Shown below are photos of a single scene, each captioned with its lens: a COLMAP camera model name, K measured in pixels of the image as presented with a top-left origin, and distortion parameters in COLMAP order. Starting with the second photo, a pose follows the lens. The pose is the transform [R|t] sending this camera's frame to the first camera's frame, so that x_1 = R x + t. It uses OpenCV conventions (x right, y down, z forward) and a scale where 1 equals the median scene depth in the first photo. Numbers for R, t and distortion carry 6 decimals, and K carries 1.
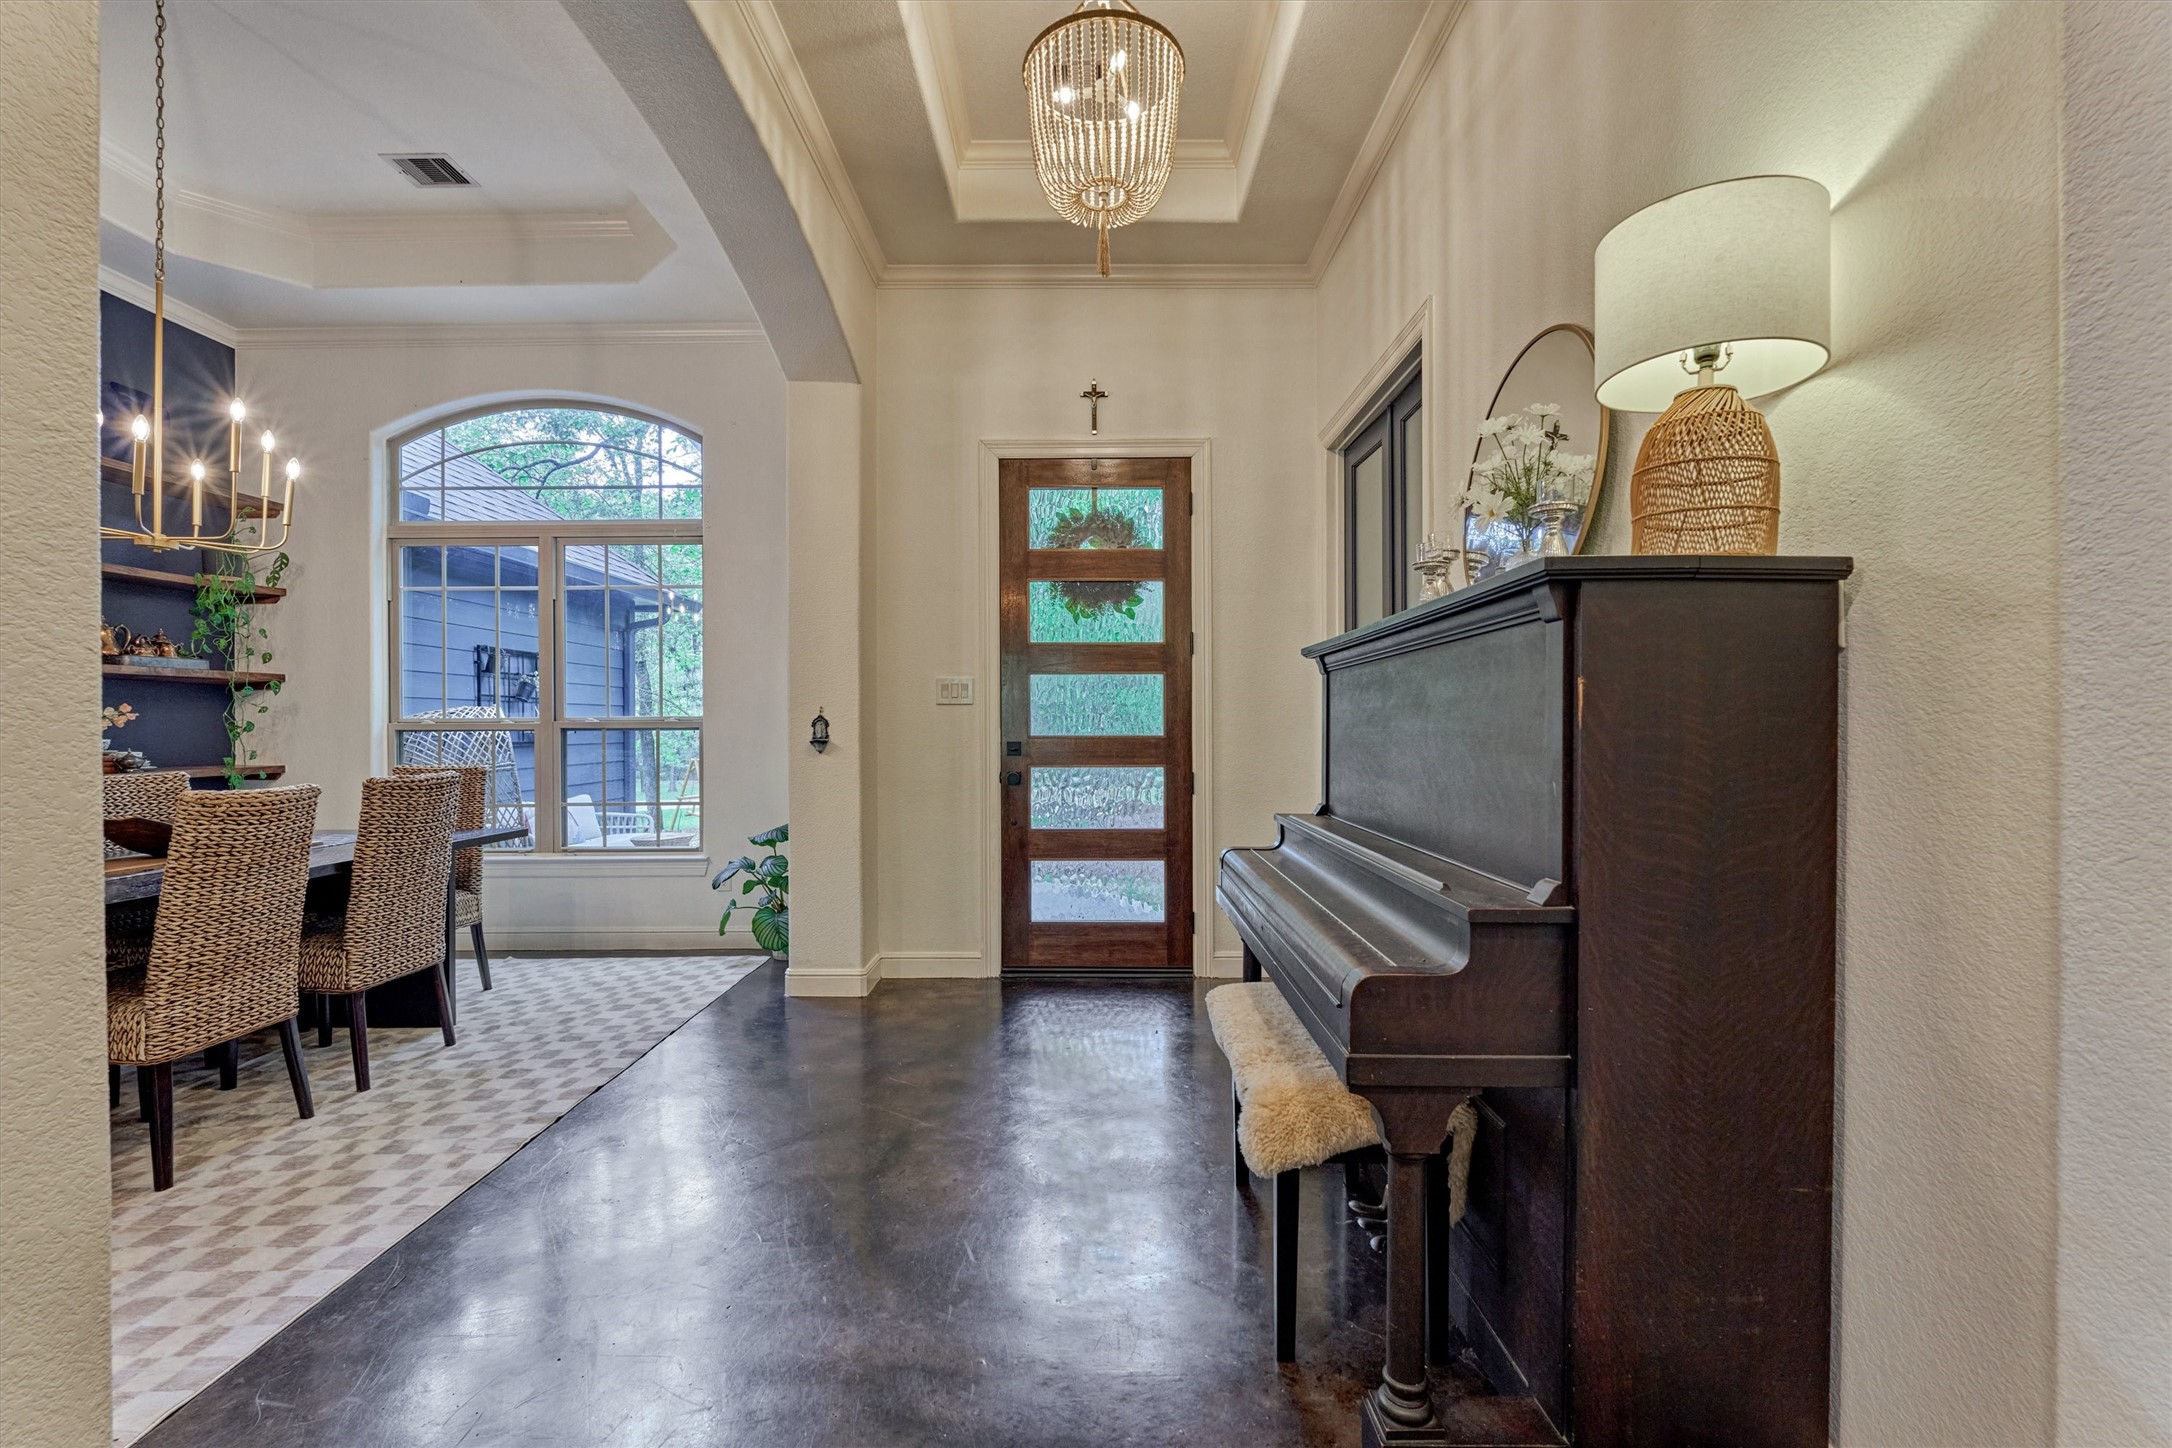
lens RADIAL K [[947.5, 0, 1086.0], [0, 947.5, 724.0], [0, 0, 1]] dist [-0.002604, -0.000314]
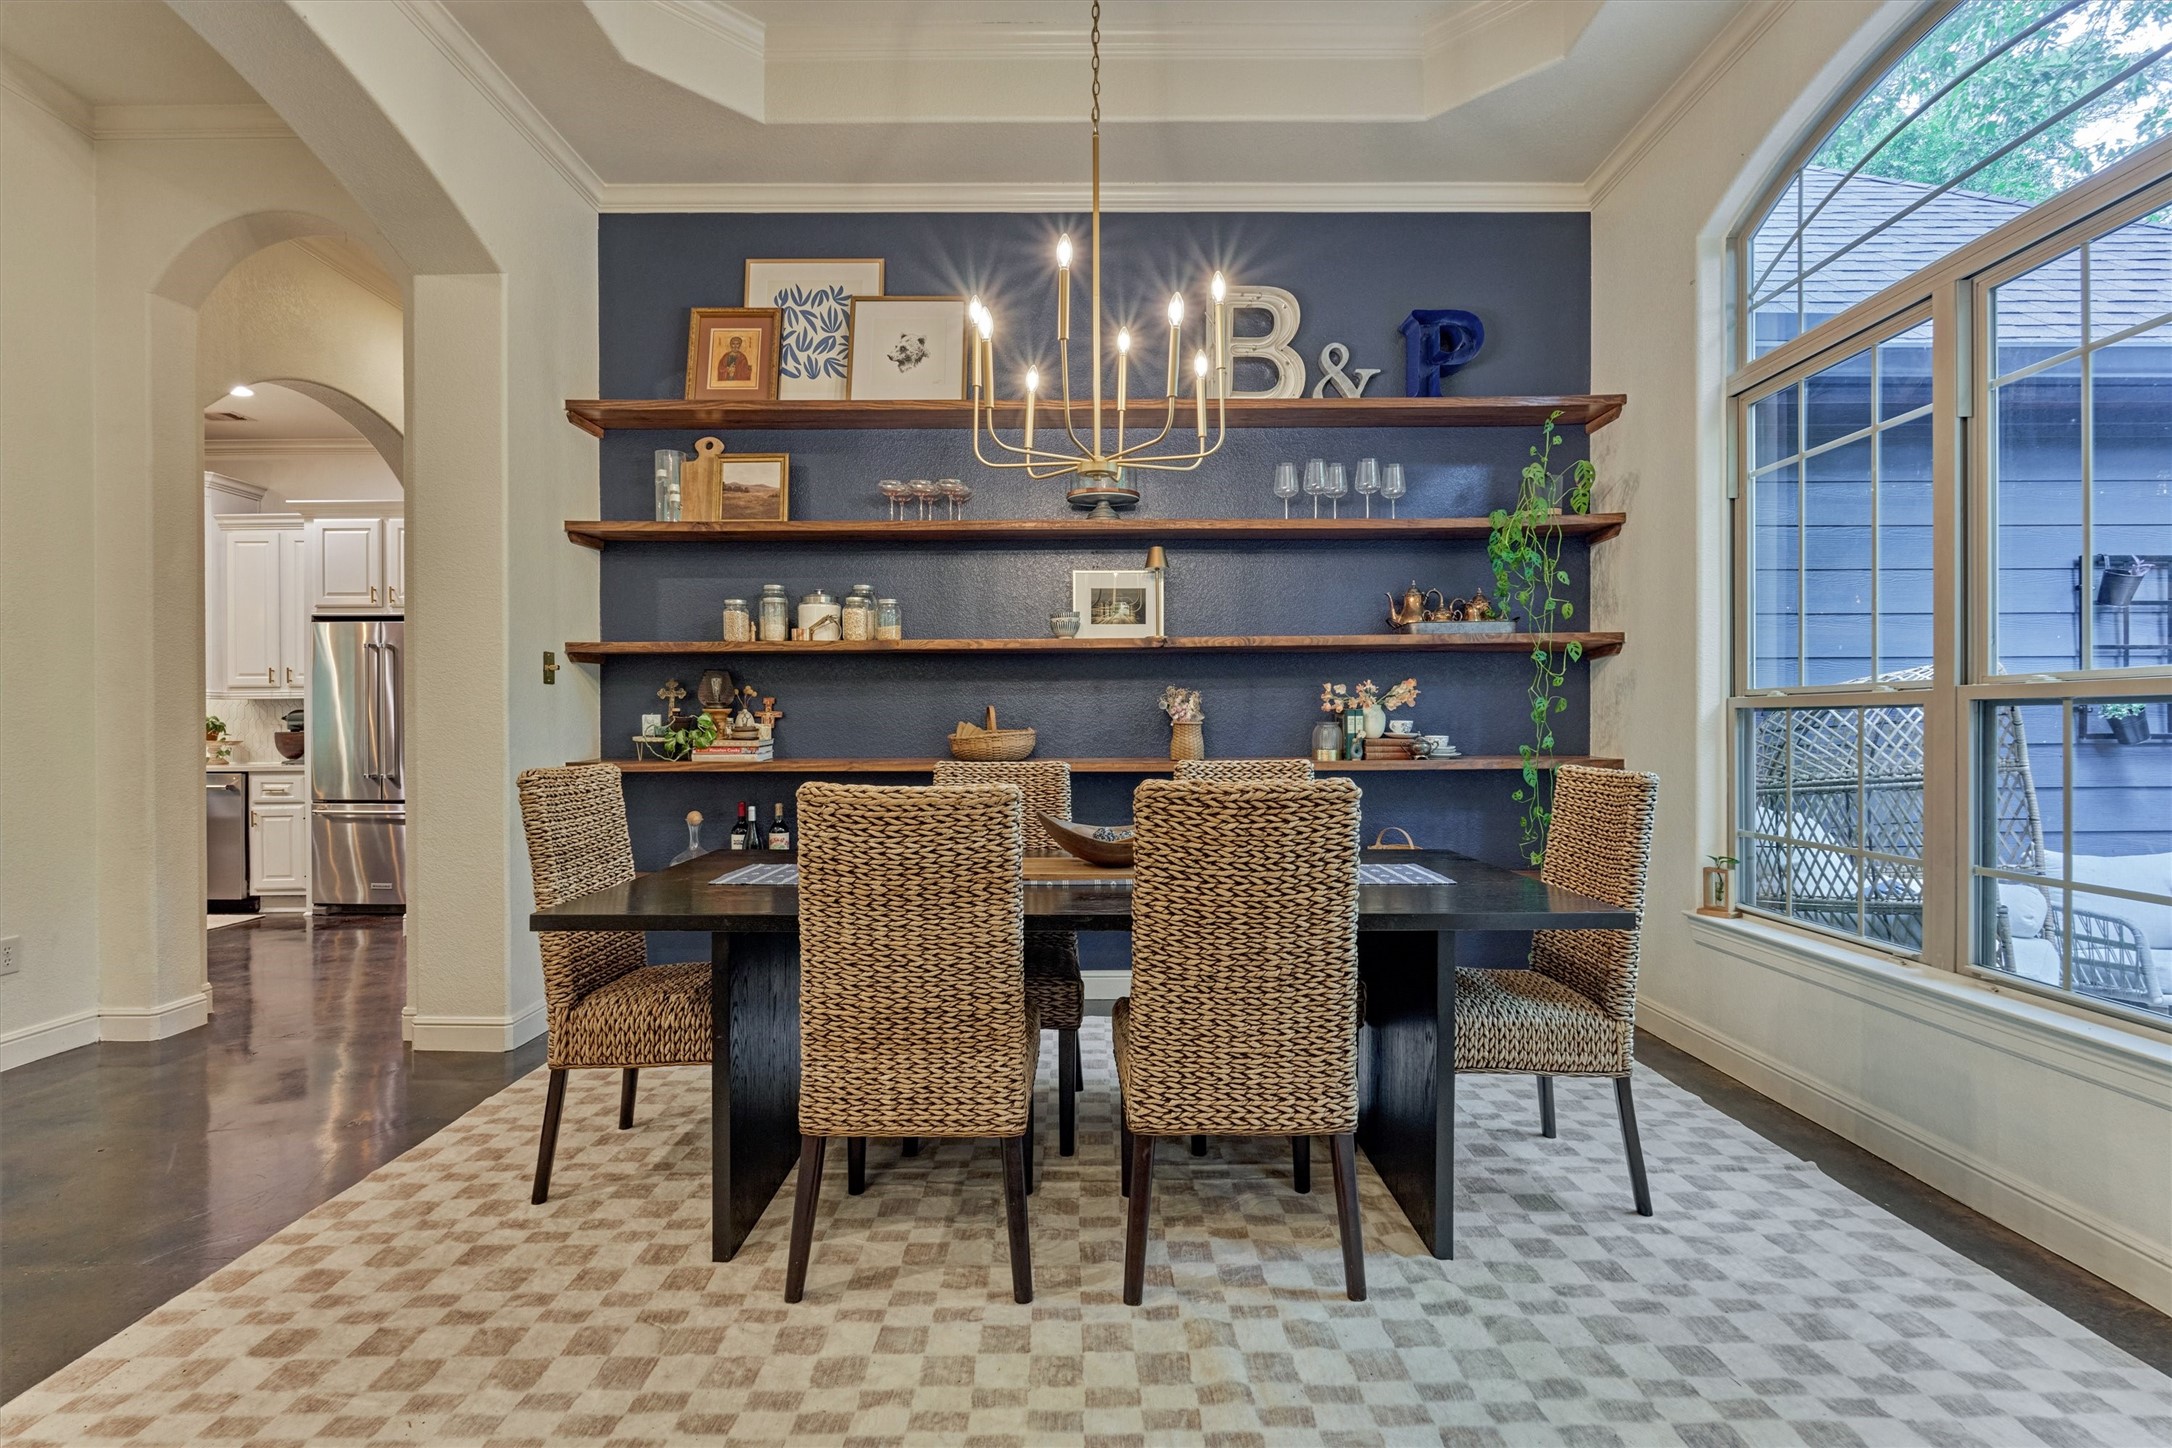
lens RADIAL K [[1015.9, 0, 1091.1], [0, 1015.9, 730.4], [0, 0, 1]] dist [-0.005462, -0.000303]
pose [[0.001945, 0.011071, -0.999937, -0.087808], [0.005058, 0.999926, 0.011081, 0.013125], [0.999985, -0.005079, 0.001889, 0.673215]]
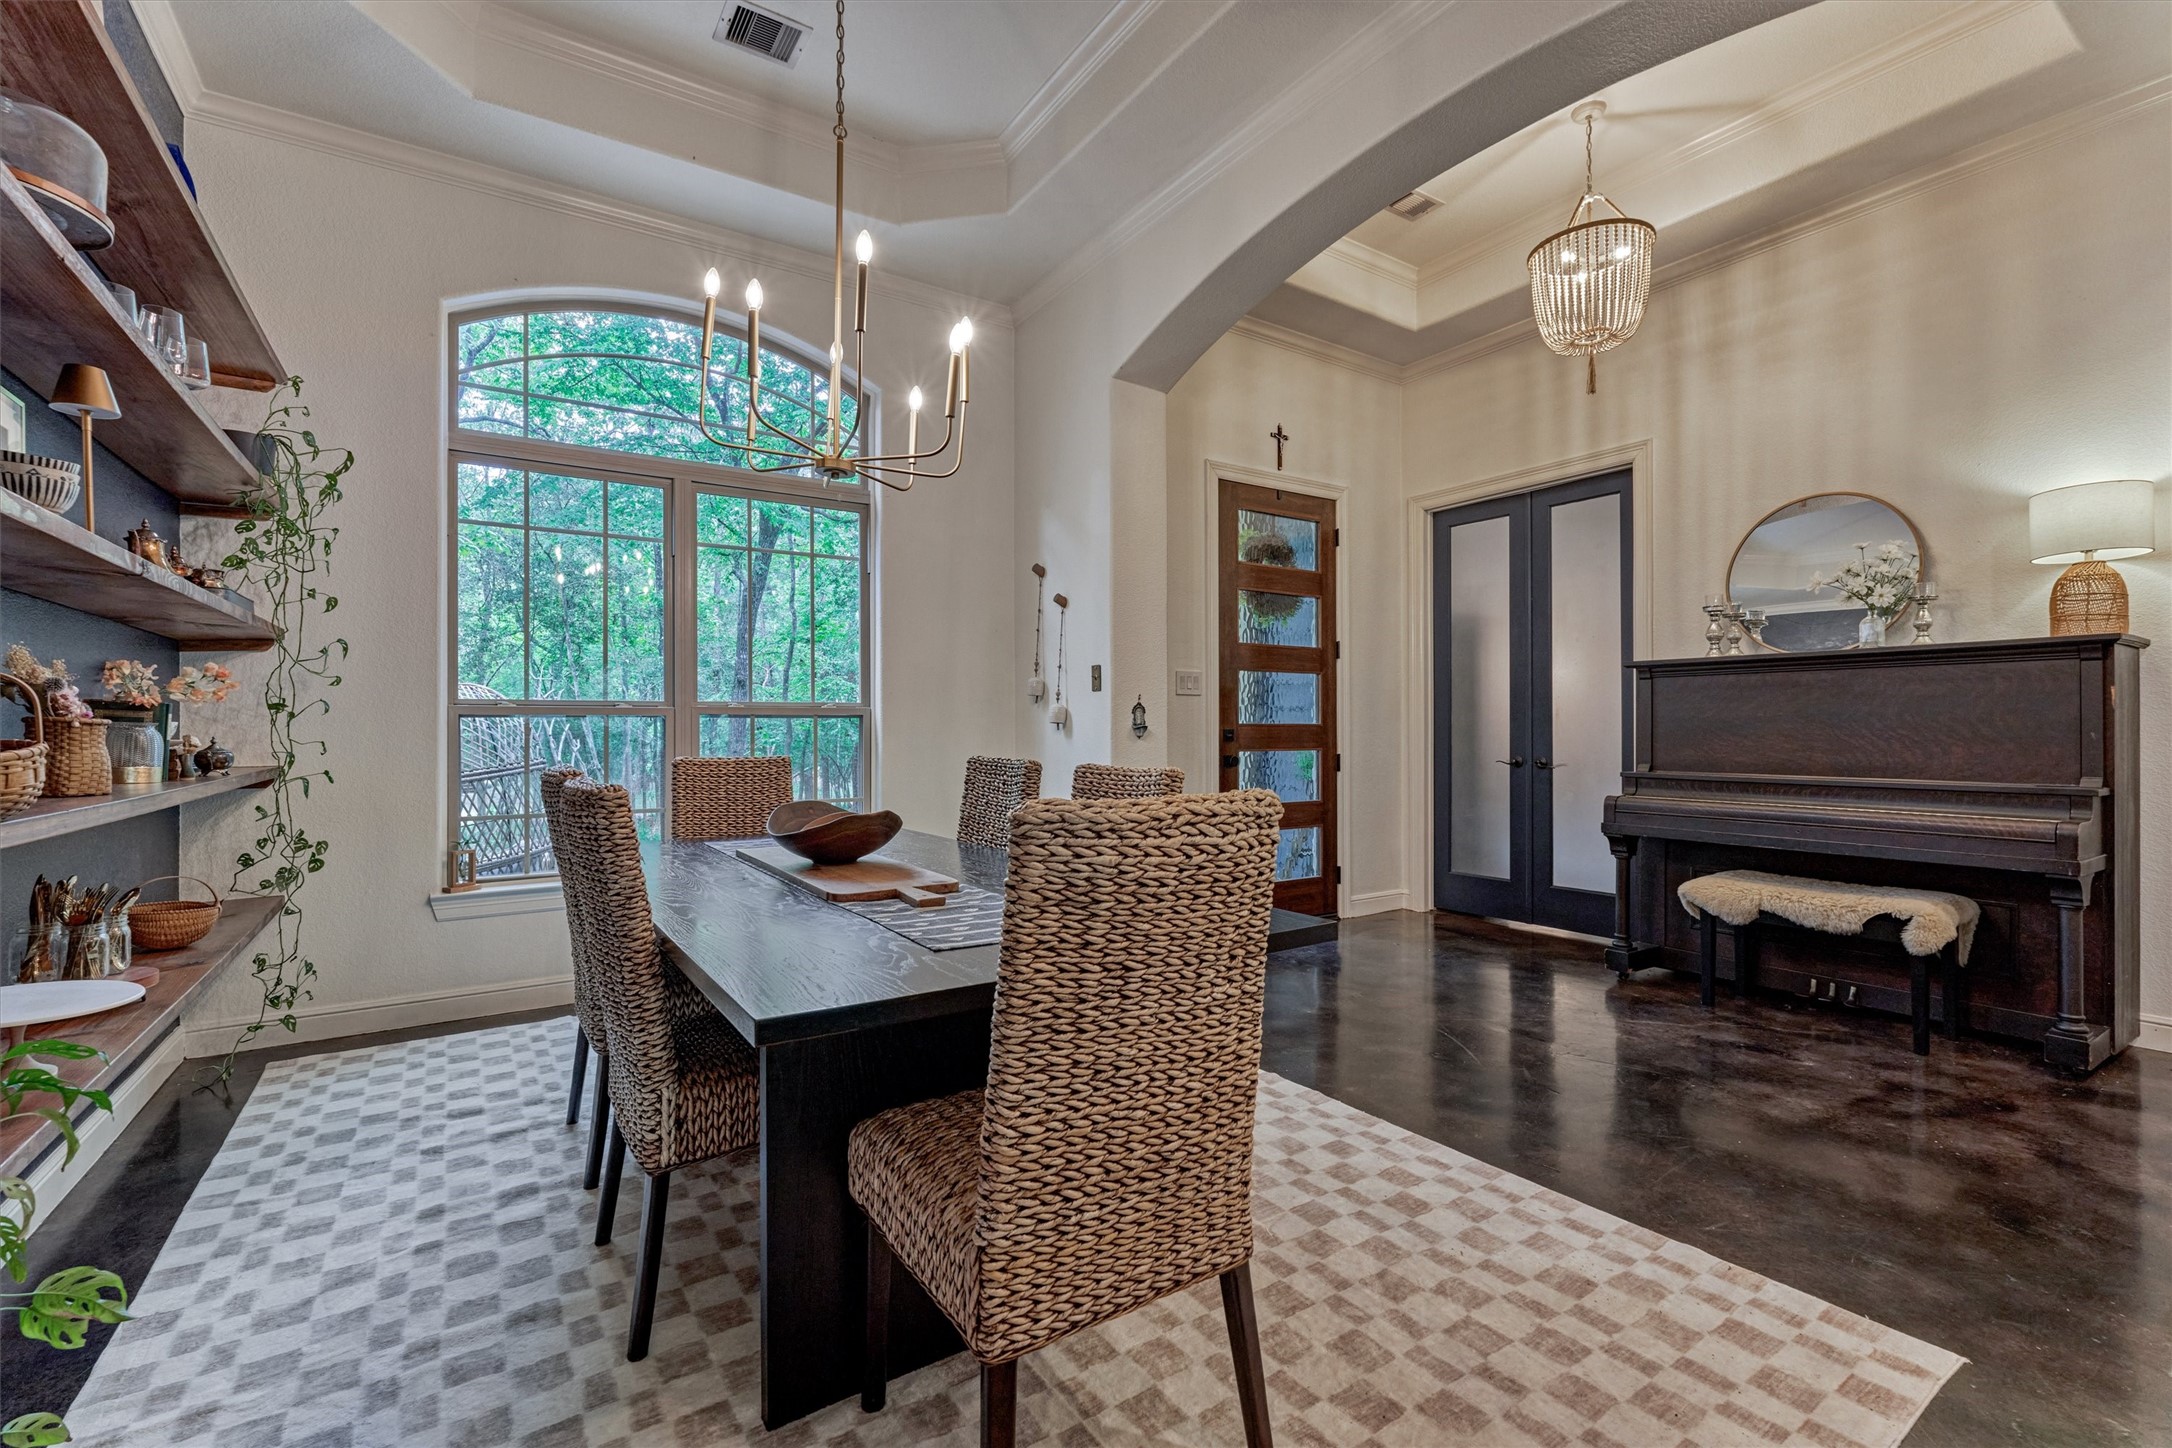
lens RADIAL K [[947.5, 0, 1086.0], [0, 947.5, 724.0], [0, 0, 1]] dist [-0.002604, -0.000314]
pose [[0.835031, 0.006289, 0.550167, -0.841927], [-0.004198, 0.999978, -0.005059, 0.018700], [-0.550186, 0.001915, 0.835040, 0.145788]]
